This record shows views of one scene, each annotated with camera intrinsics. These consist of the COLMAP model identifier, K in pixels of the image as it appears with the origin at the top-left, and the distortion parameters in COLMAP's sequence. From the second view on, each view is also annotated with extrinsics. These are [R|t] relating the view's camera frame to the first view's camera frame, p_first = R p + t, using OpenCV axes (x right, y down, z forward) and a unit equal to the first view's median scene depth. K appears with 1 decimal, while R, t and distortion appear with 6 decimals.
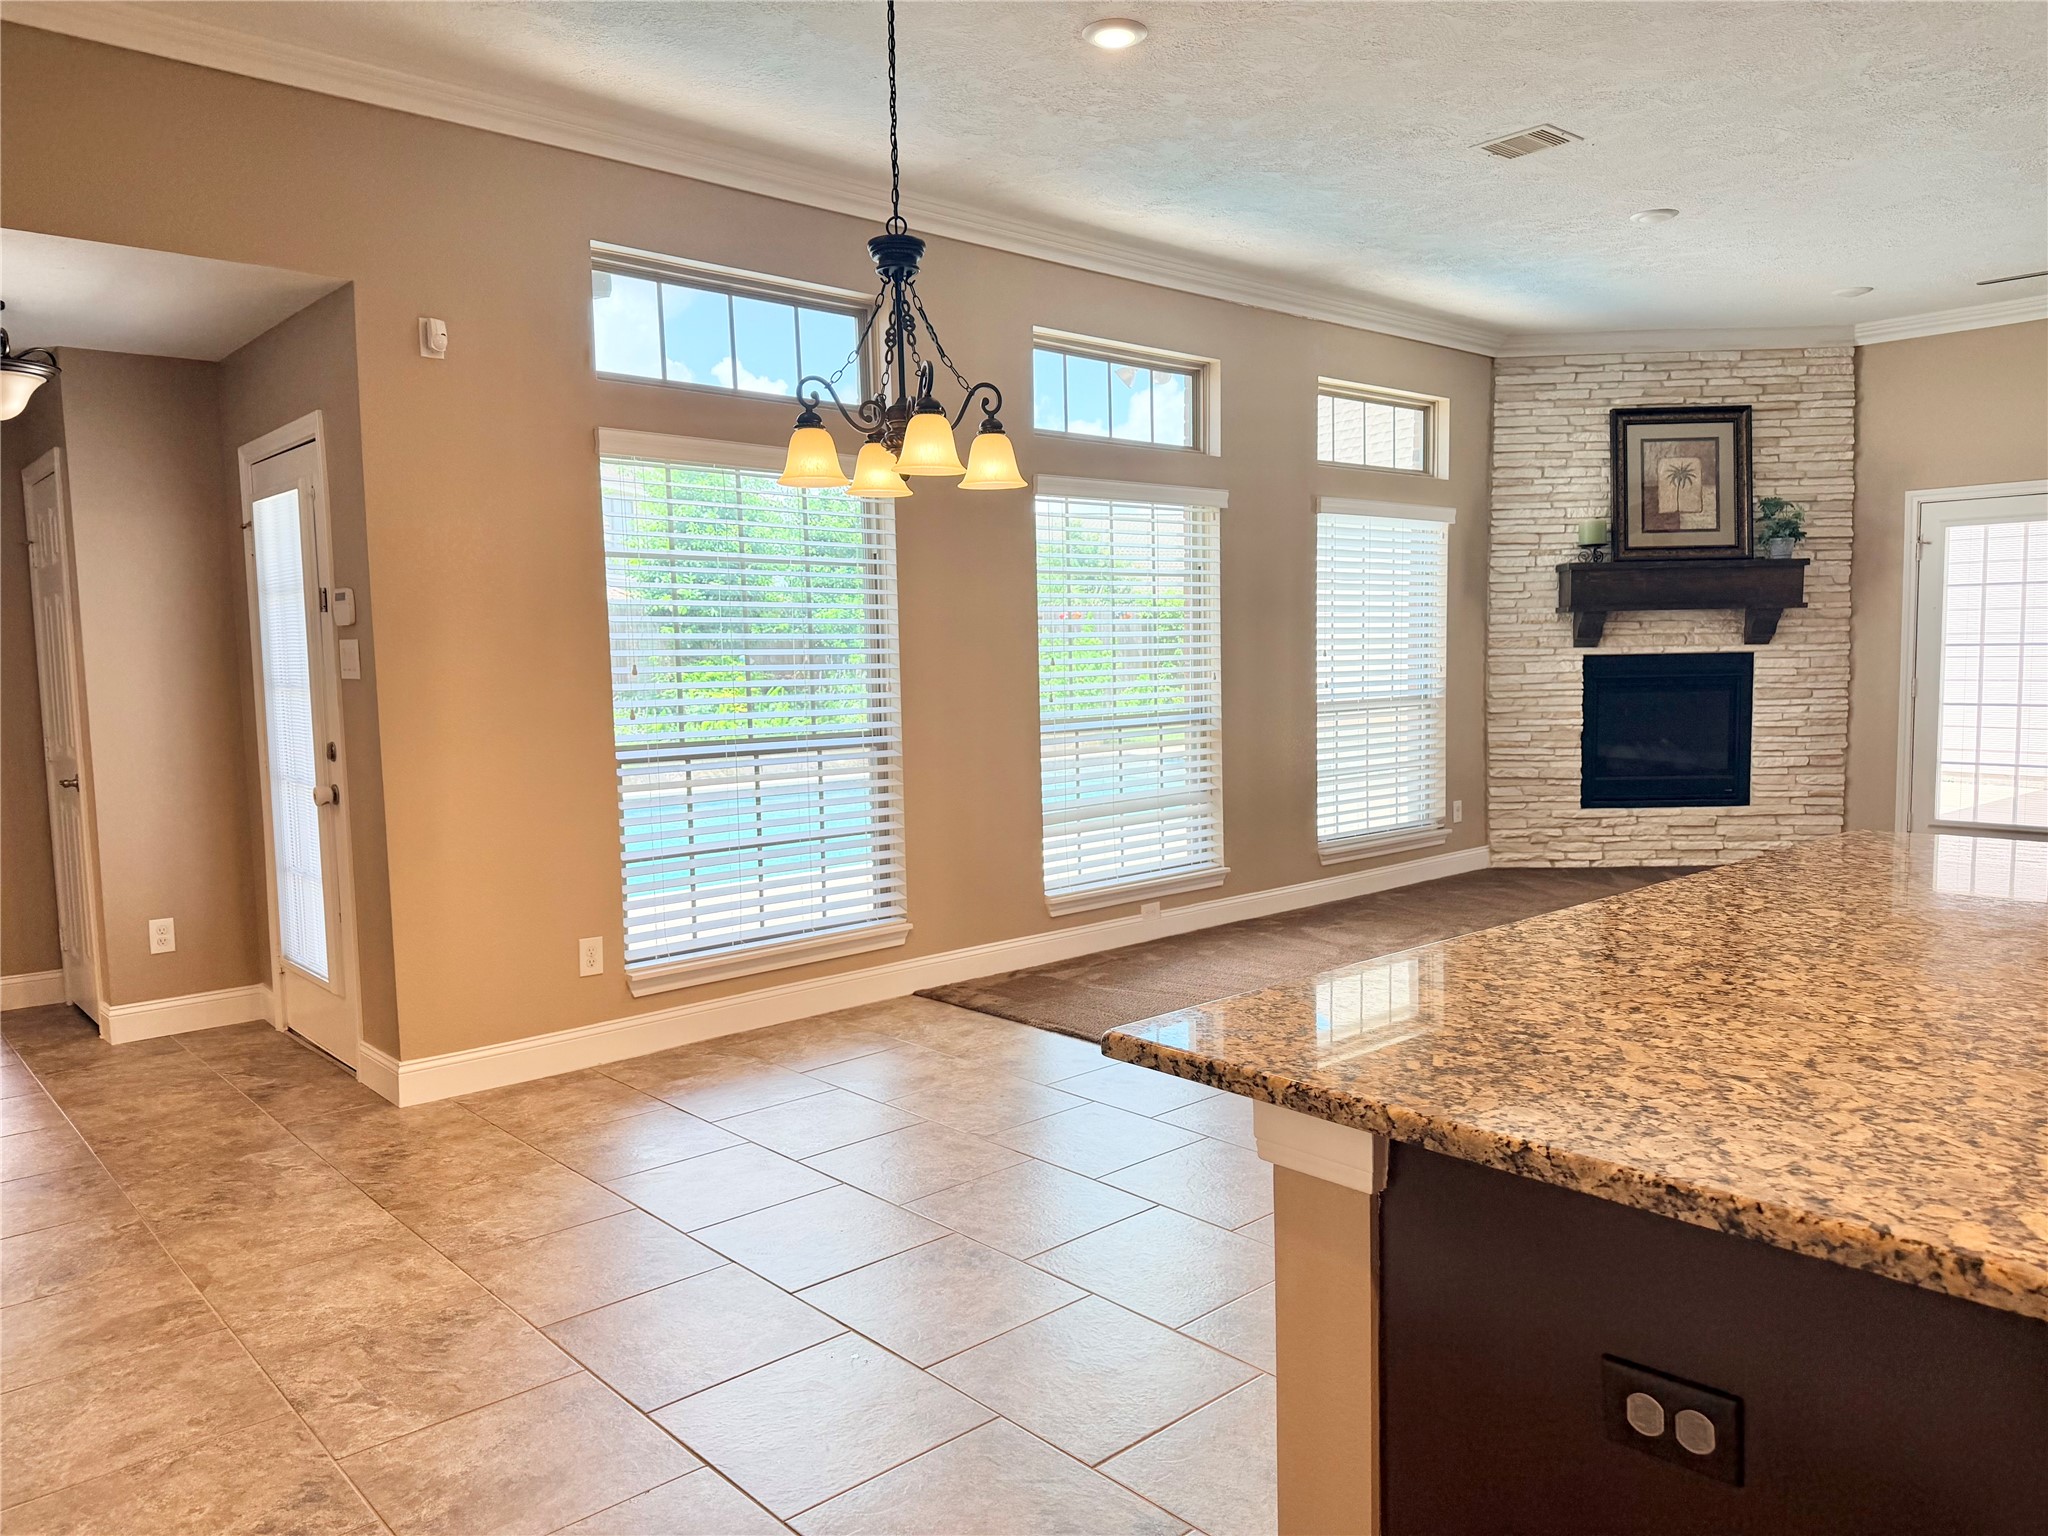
lens RADIAL K [[1481.4, 0, 959.3], [0, 1481.4, 790.6], [0, 0, 1]] dist [0.007414, -0.031313]
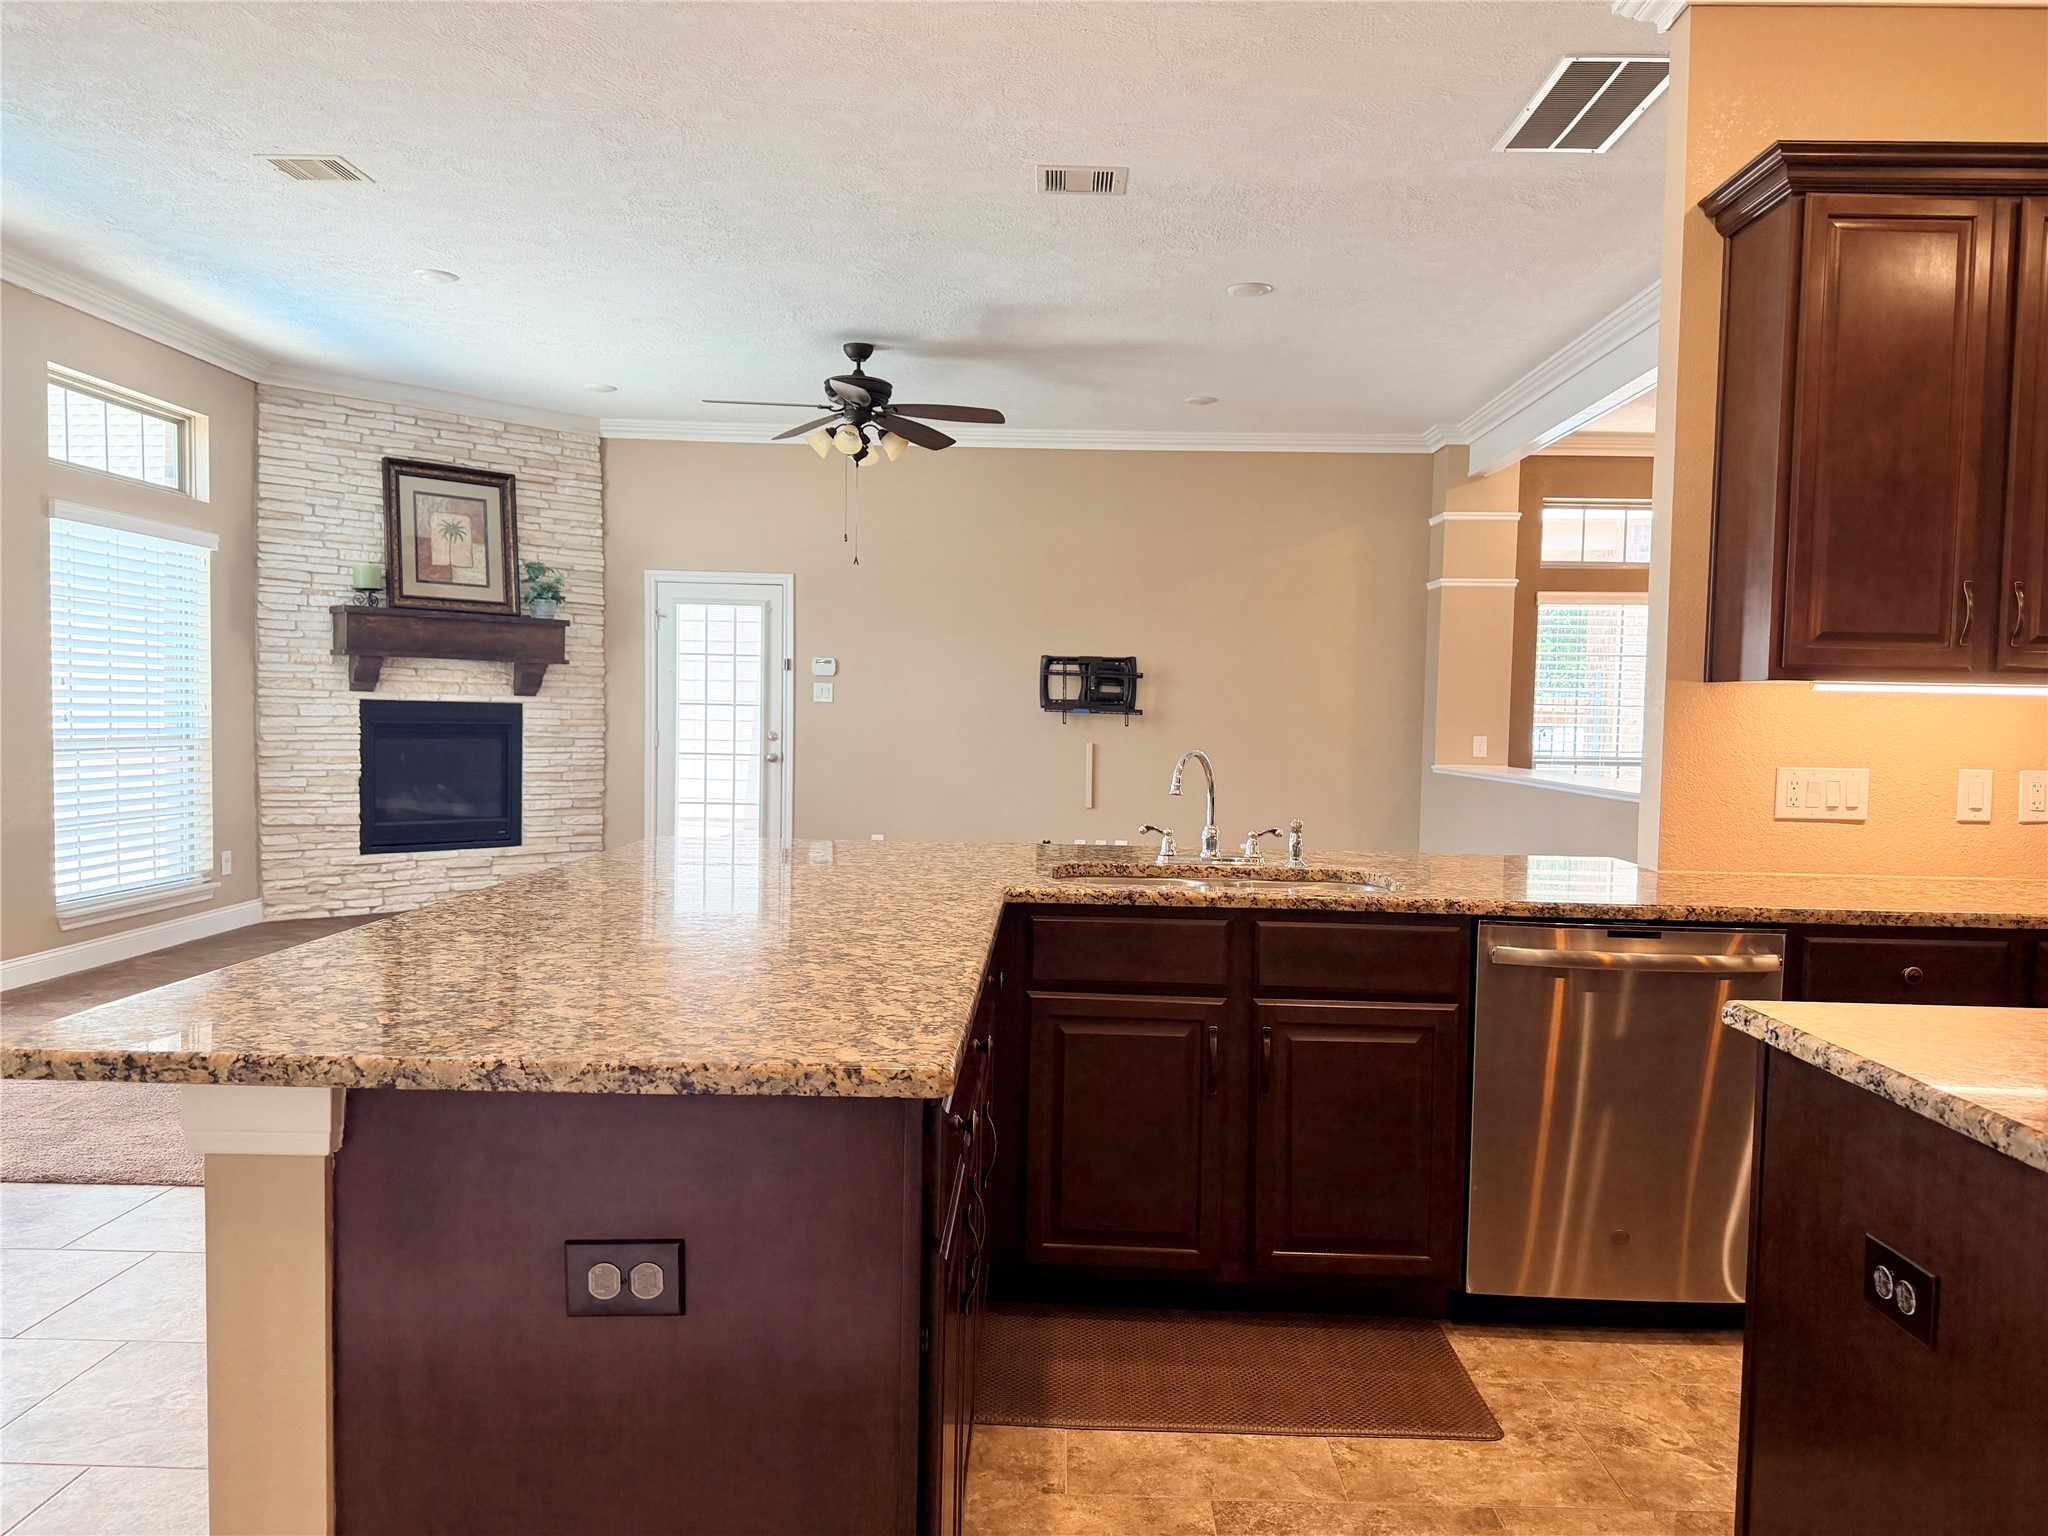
lens RADIAL K [[1483.8, 0, 1082.7], [0, 1483.8, 789.4], [0, 0, 1]] dist [0.039022, -0.049359]
pose [[0.645737, -0.004266, 0.763548, -0.030383], [0.037496, 0.998955, -0.026130, 0.013164], [-0.762638, 0.045503, 0.645223, -0.009605]]
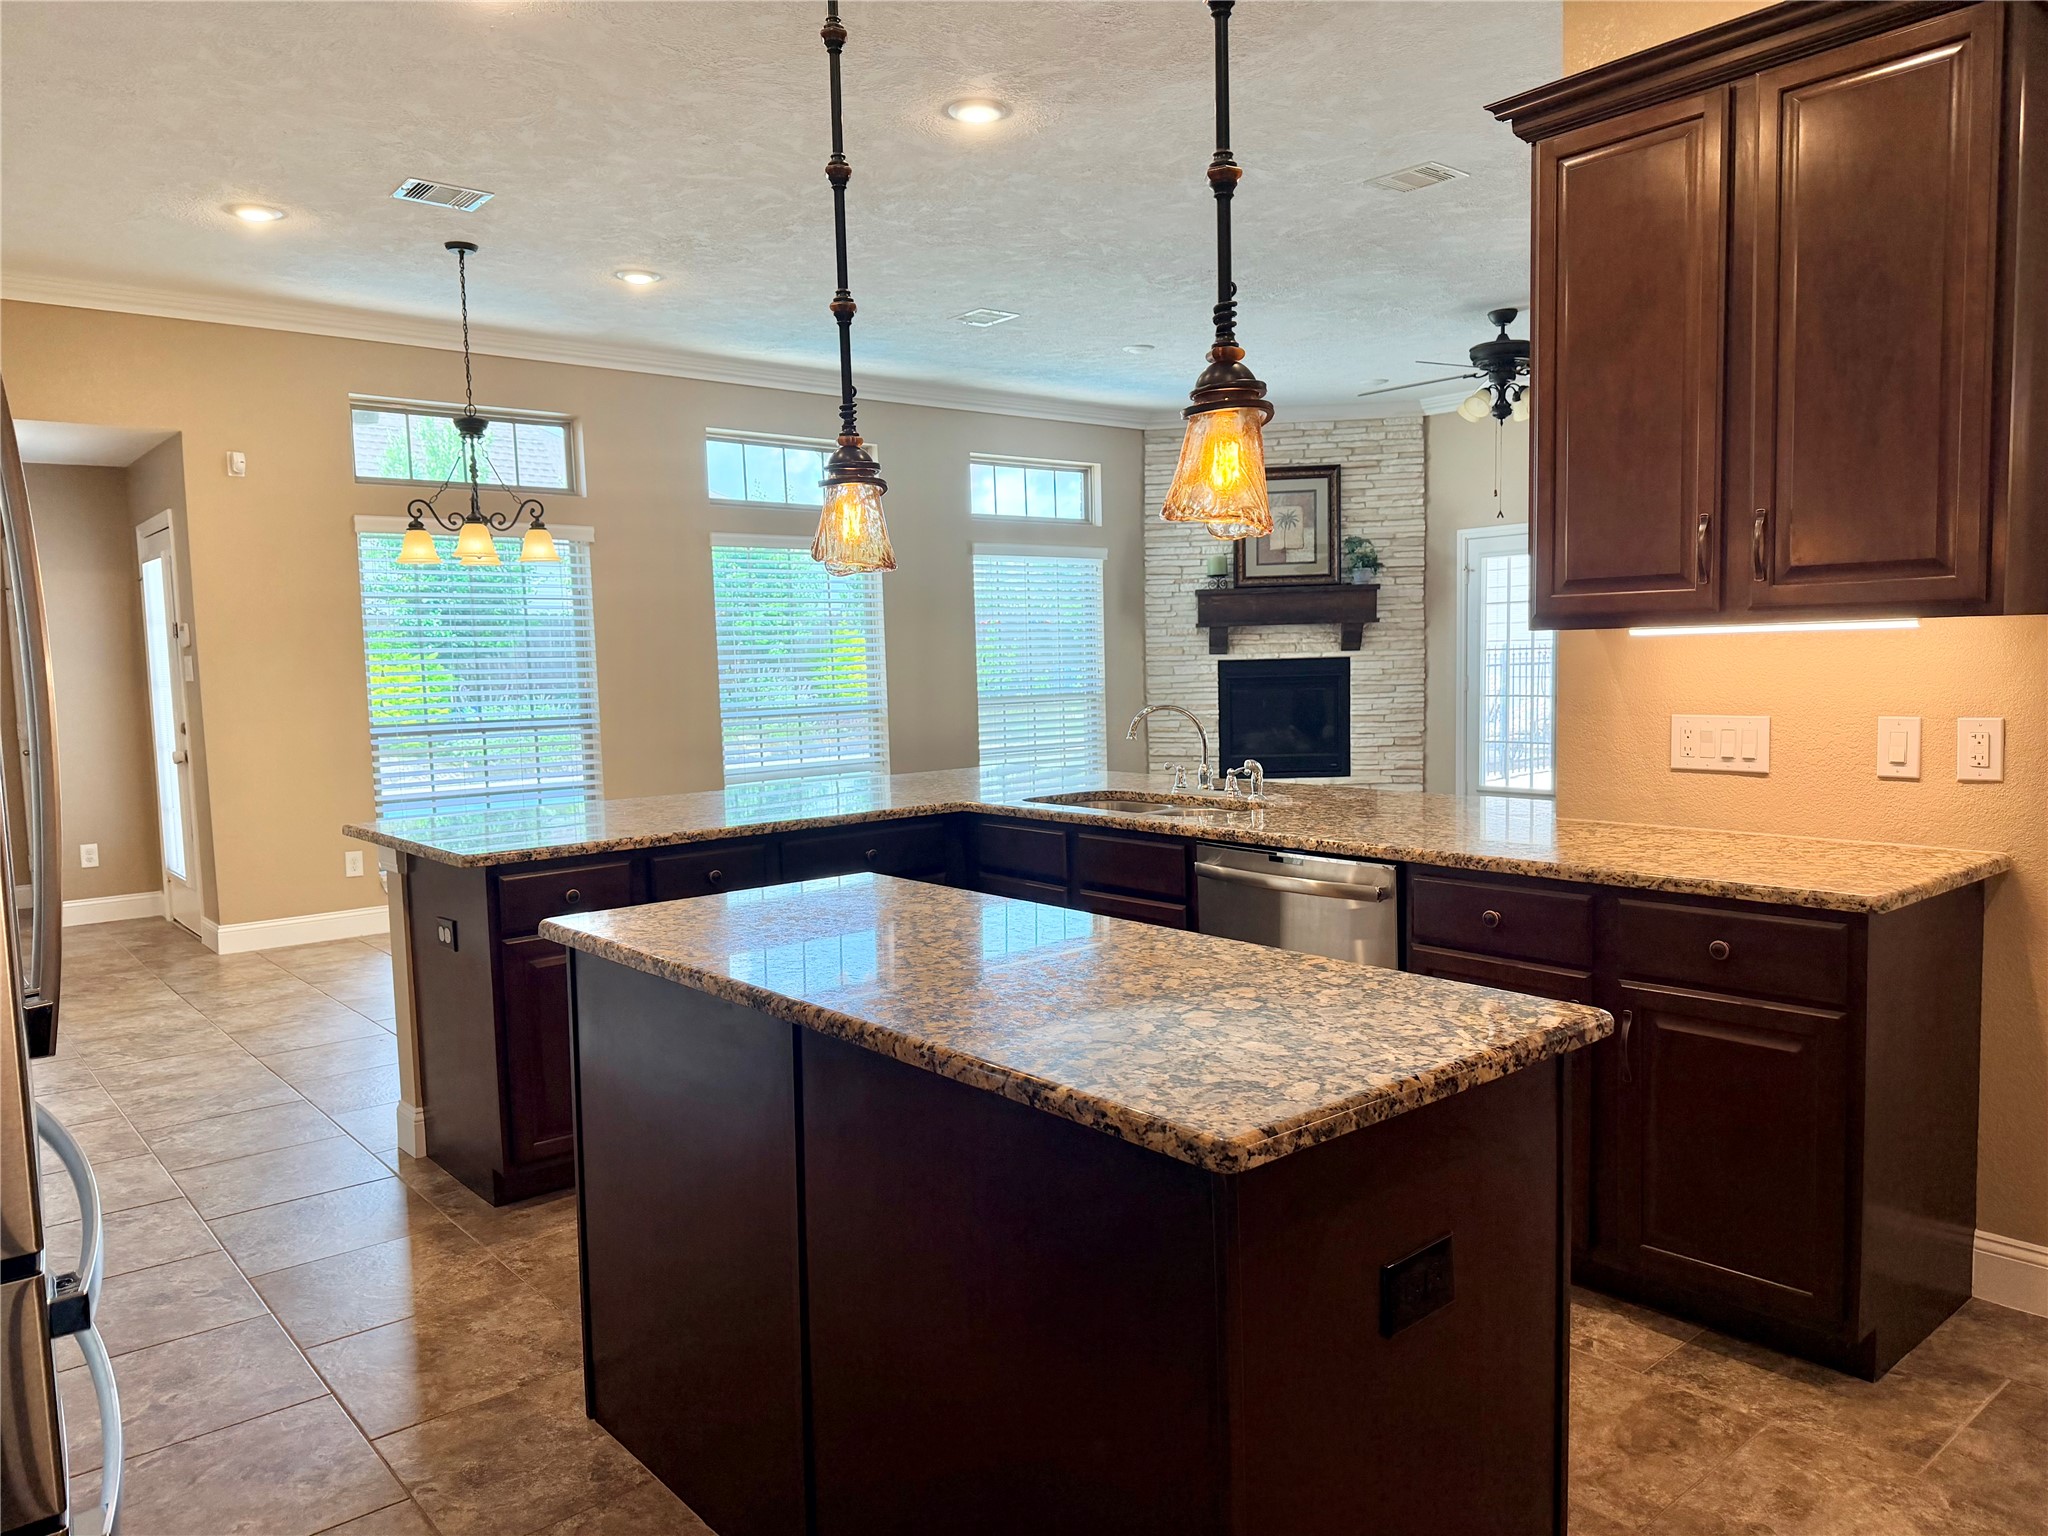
lens RADIAL K [[1549.1, 0, 1026.3], [0, 1549.1, 799.6], [0, 0, 1]] dist [0.149744, -0.251921]
pose [[0.999211, -0.001010, -0.039696, 0.315178], [0.001130, 0.999995, 0.003002, 0.026496], [0.039693, -0.003045, 0.999207, -0.371479]]
